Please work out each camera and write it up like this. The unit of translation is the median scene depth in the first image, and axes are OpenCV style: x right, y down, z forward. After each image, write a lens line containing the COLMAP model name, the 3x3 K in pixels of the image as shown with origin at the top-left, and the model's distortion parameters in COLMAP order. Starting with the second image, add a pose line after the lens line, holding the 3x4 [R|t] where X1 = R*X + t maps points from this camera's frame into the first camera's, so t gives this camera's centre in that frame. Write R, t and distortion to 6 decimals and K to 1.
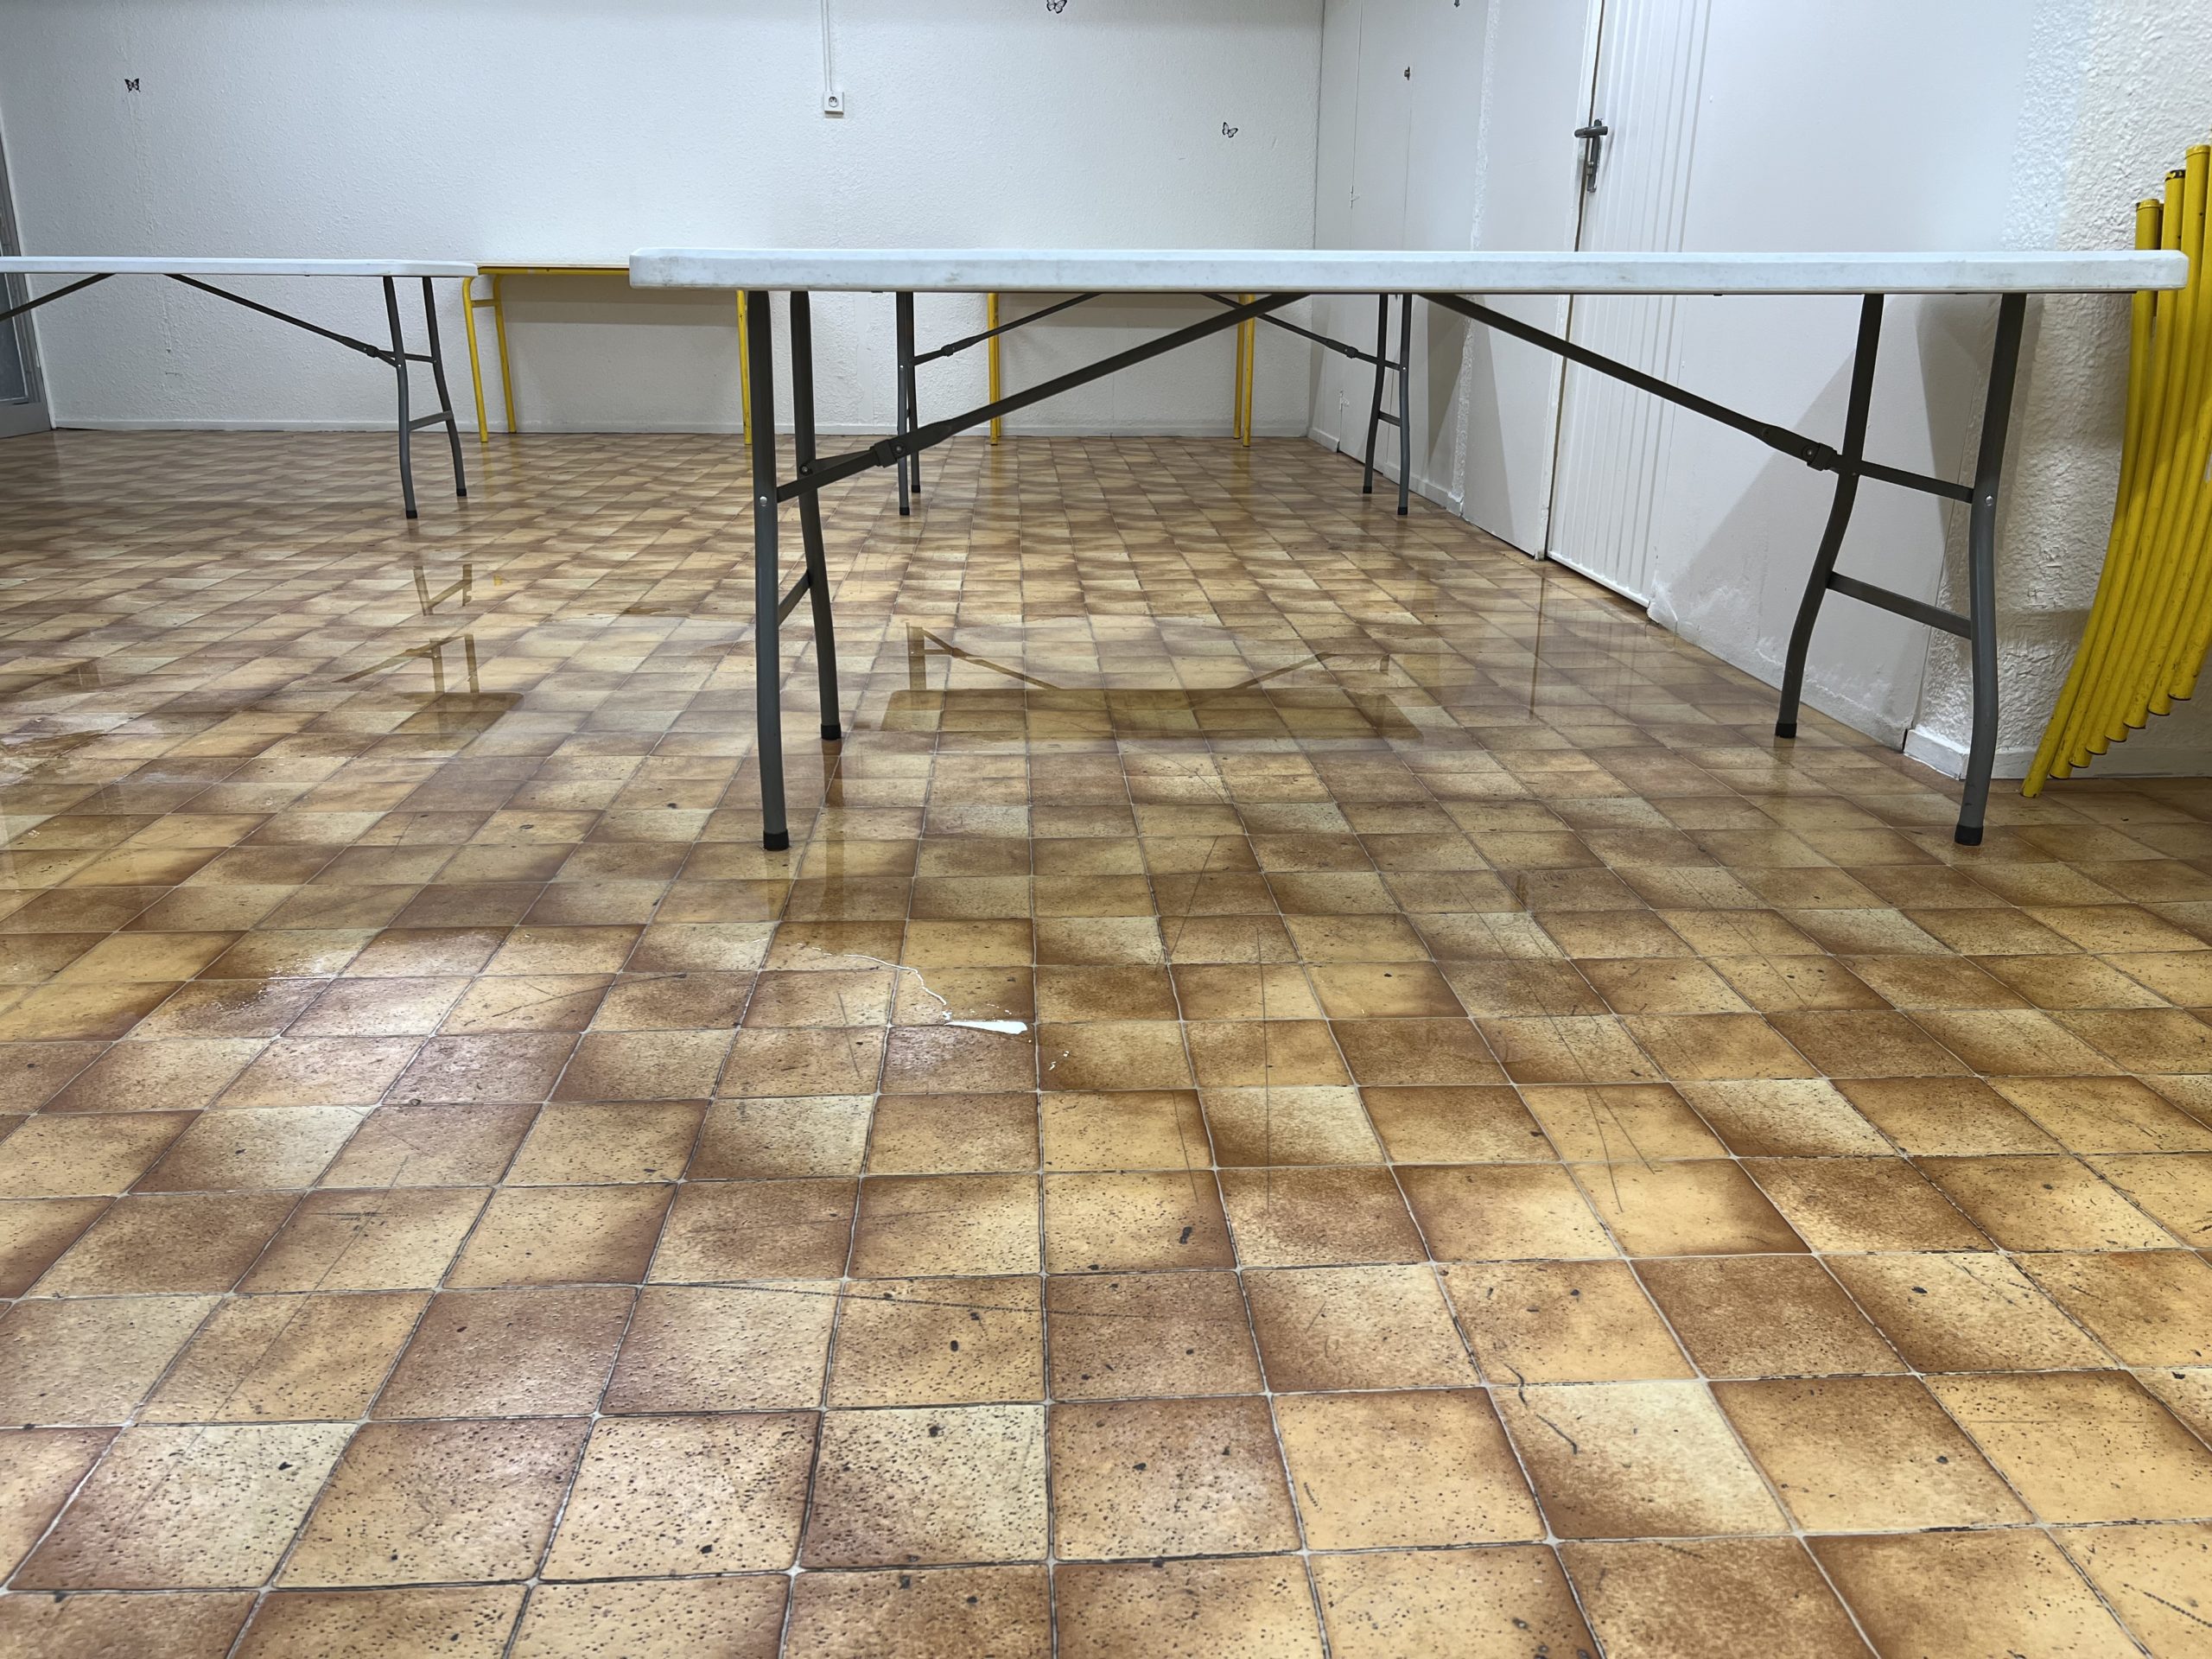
lens RADIAL K [[1660.0, 0, 1084.3], [0, 1660.0, 834.9], [0, 0, 1]] dist [0.041811, -0.047385]
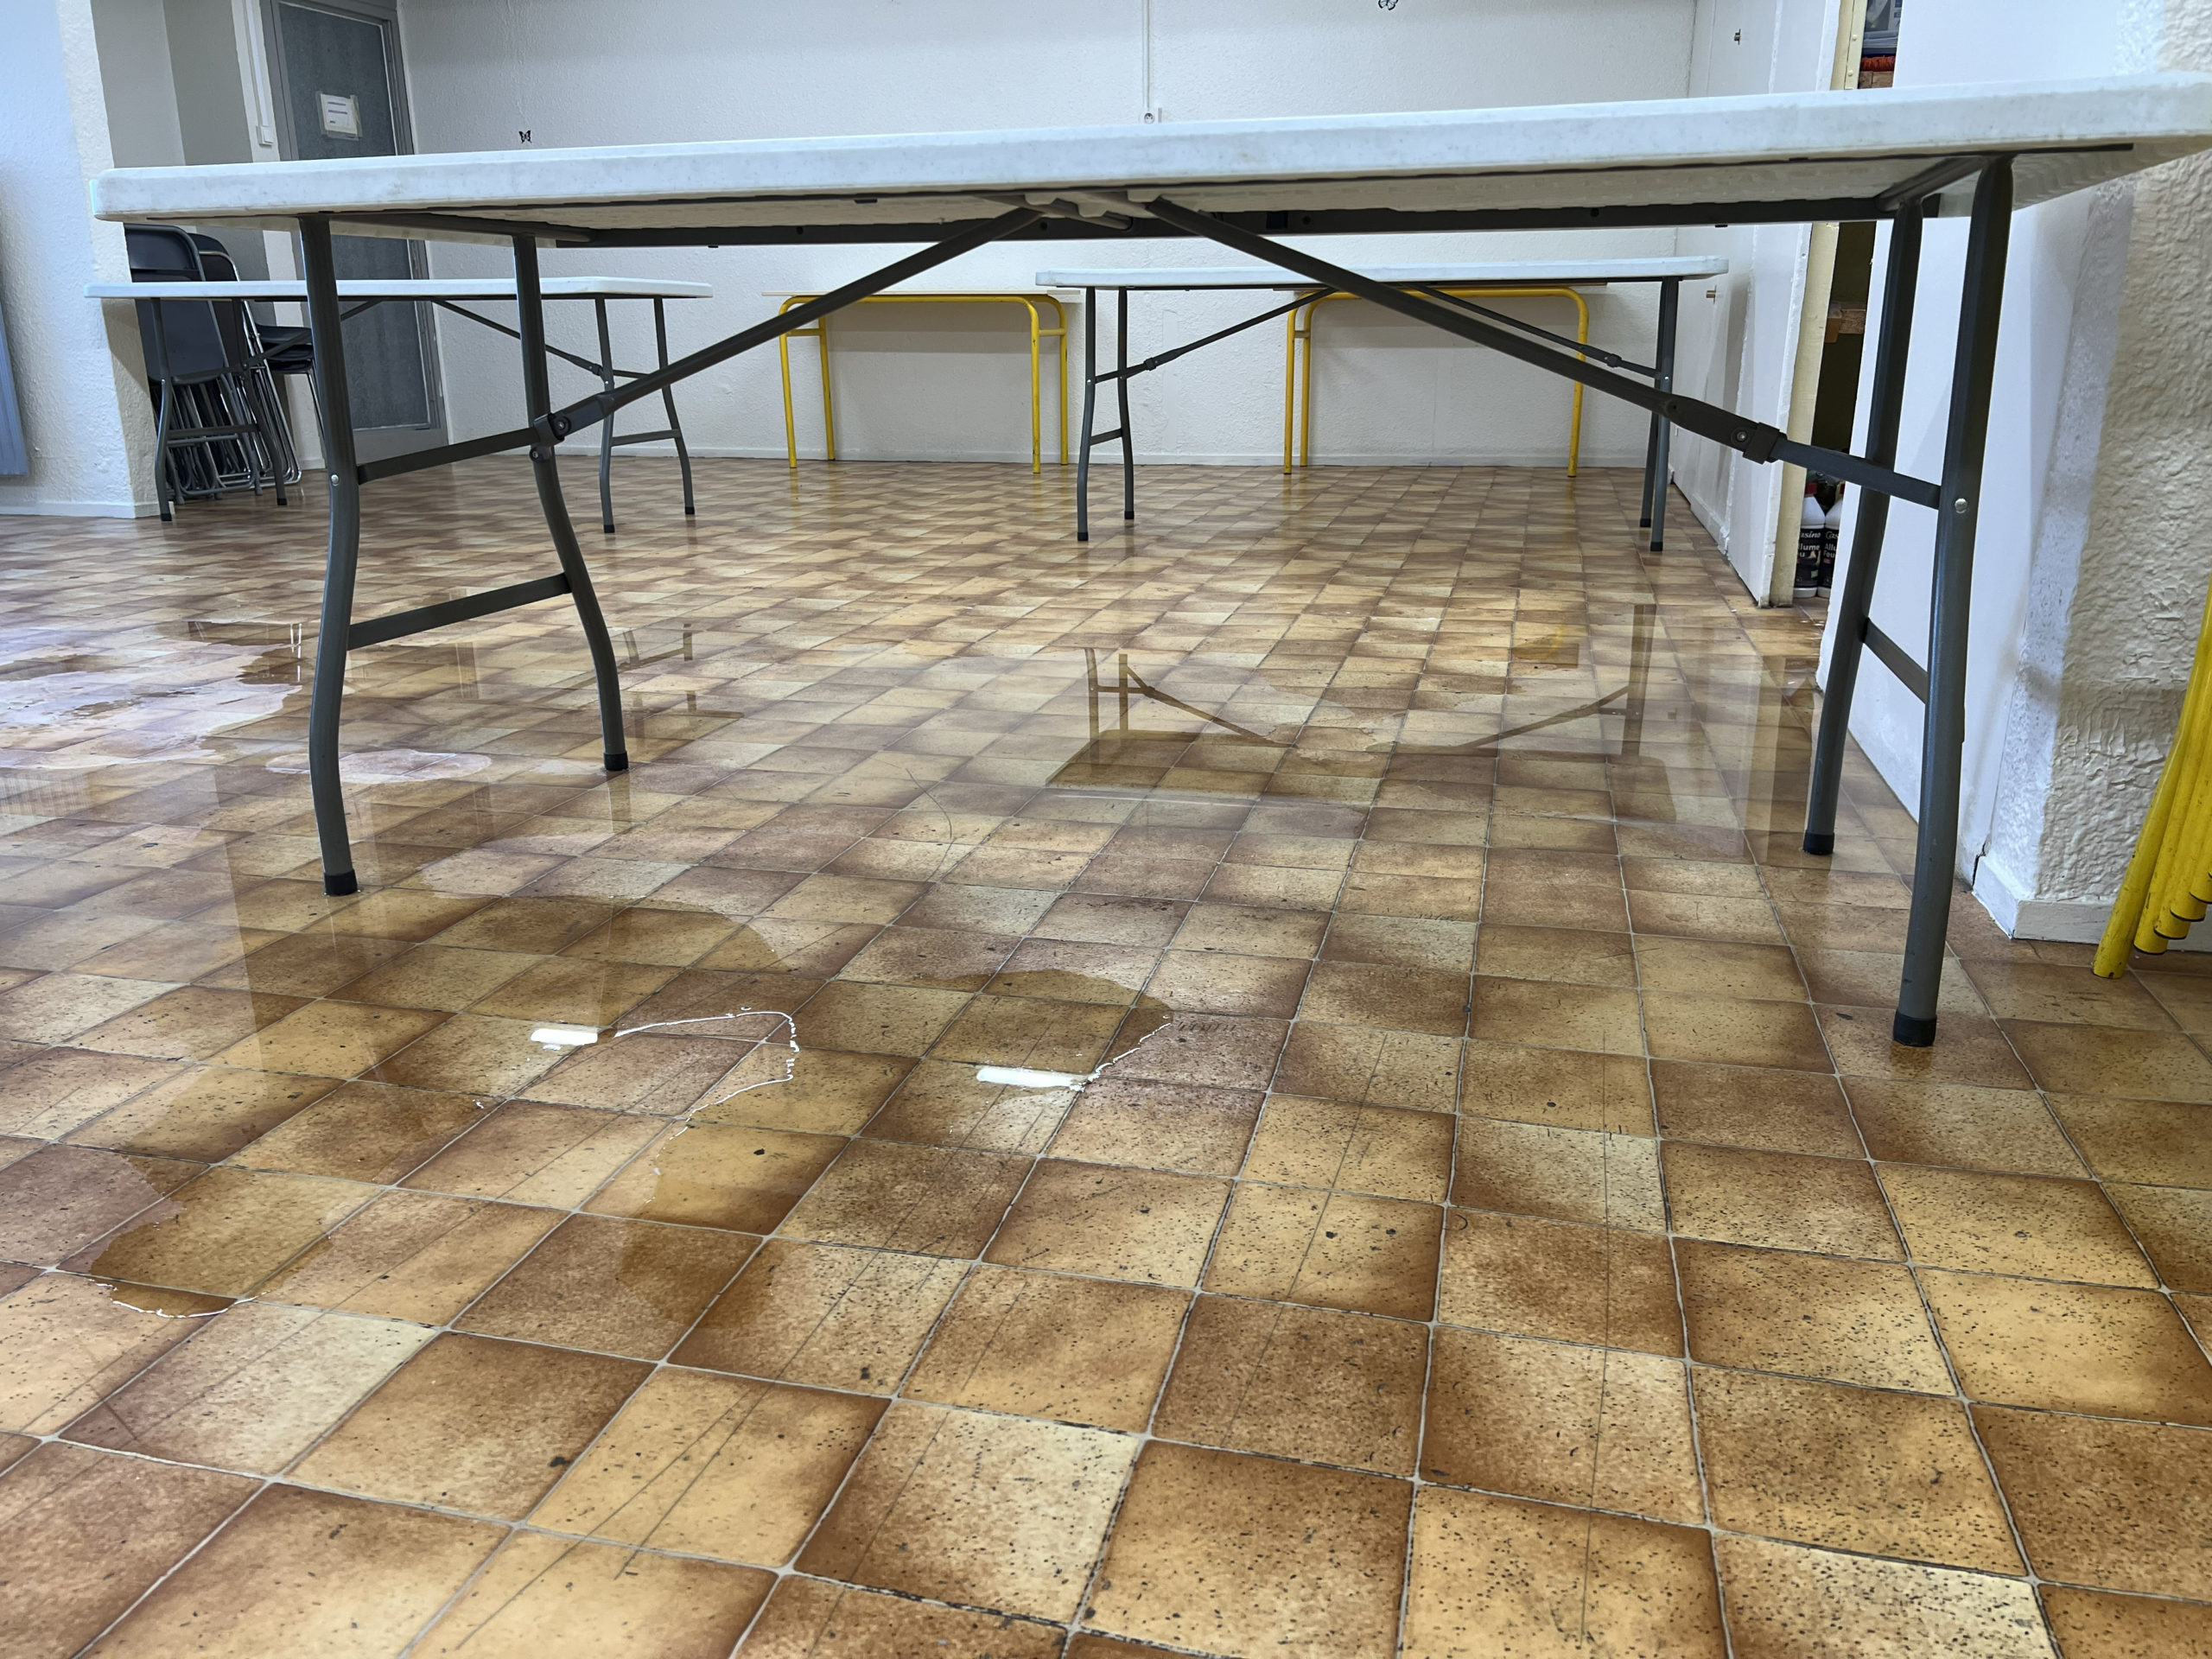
lens RADIAL K [[1660.0, 0, 1071.5], [0, 1660.0, 841.1], [0, 0, 1]] dist [0.041811, -0.047385]
pose [[0.952846, 0.075431, -0.293930, 0.421141], [-0.080553, 0.996736, -0.005339, -0.043969], [0.292568, 0.028764, 0.955812, 0.305840]]
